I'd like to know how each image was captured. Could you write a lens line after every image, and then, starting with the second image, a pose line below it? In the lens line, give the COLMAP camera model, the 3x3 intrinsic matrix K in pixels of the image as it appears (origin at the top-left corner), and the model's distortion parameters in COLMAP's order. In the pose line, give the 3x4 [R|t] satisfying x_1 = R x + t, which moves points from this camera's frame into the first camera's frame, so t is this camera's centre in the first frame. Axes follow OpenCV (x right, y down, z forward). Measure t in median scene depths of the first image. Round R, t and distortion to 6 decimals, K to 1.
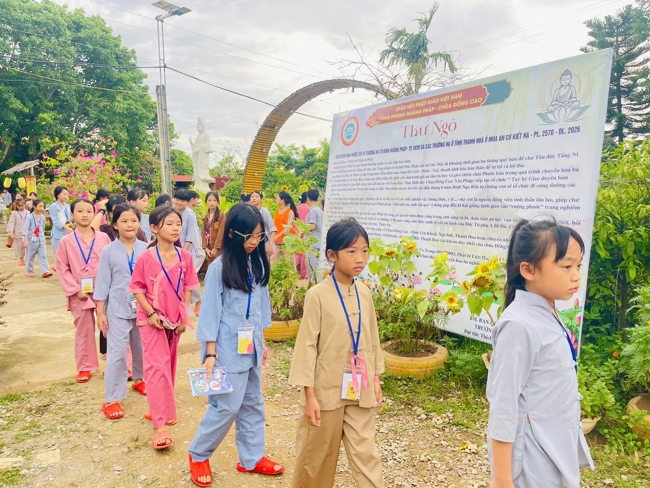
lens RADIAL K [[509.1, 0, 324.9], [0, 509.1, 245.4], [0, 0, 1]] dist [0.050400, -0.012976]
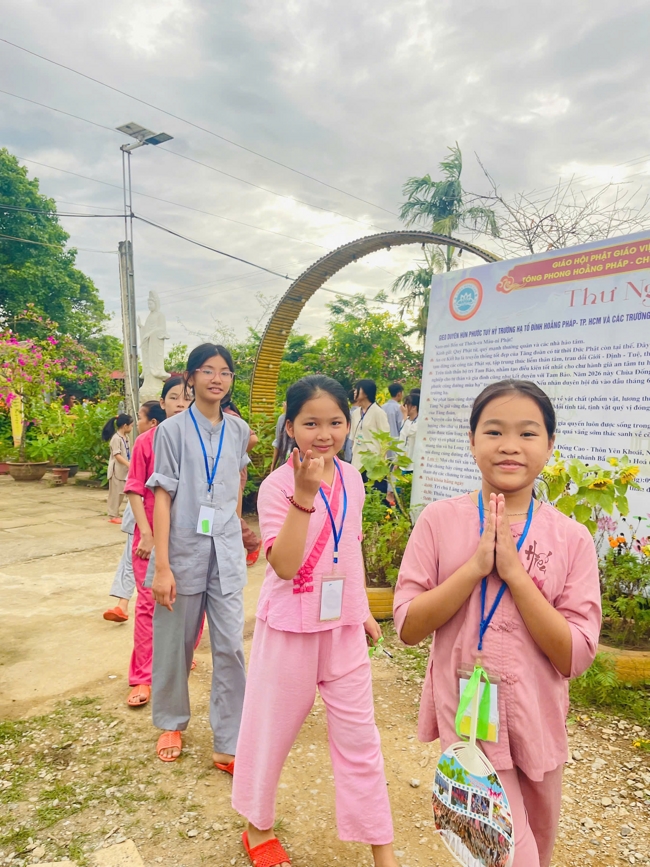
lens RADIAL K [[679.1, 0, 324.6], [0, 679.1, 433.5], [0, 0, 1]] dist [0.050400, -0.012976]
pose [[0.998949, -0.003093, 0.045723, -0.185451], [0.005179, 0.998947, -0.045580, -0.006936], [-0.045534, 0.045768, 0.997914, 0.122540]]
